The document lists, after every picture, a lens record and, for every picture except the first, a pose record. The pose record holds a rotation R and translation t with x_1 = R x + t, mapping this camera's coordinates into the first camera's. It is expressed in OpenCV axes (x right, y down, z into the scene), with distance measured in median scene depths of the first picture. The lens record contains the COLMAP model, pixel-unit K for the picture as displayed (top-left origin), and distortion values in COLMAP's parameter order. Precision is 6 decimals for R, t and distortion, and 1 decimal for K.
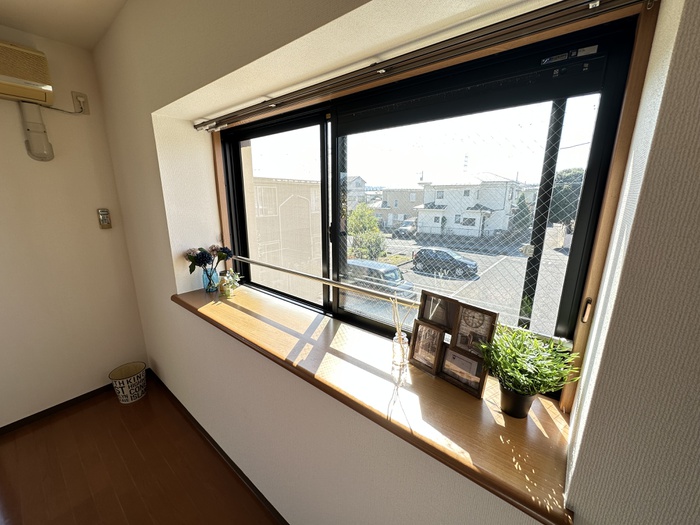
lens RADIAL K [[281.4, 0, 351.5], [0, 281.4, 261.0], [0, 0, 1]] dist [0.000543, -0.000137]
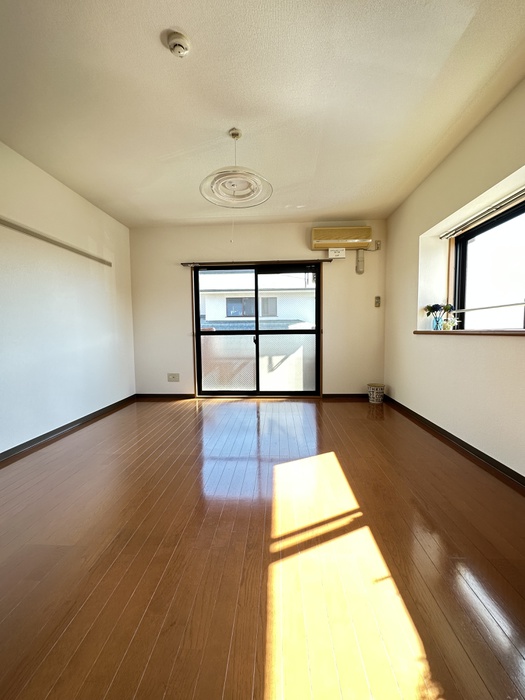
lens RADIAL K [[281.4, 0, 265.5], [0, 281.4, 349.7], [0, 0, 1]] dist [0.000543, -0.000137]
pose [[0.597916, 0.040373, -0.800541, 0.245591], [-0.166699, 0.983157, -0.074923, 0.526203], [0.784033, 0.178246, 0.594576, -0.799061]]
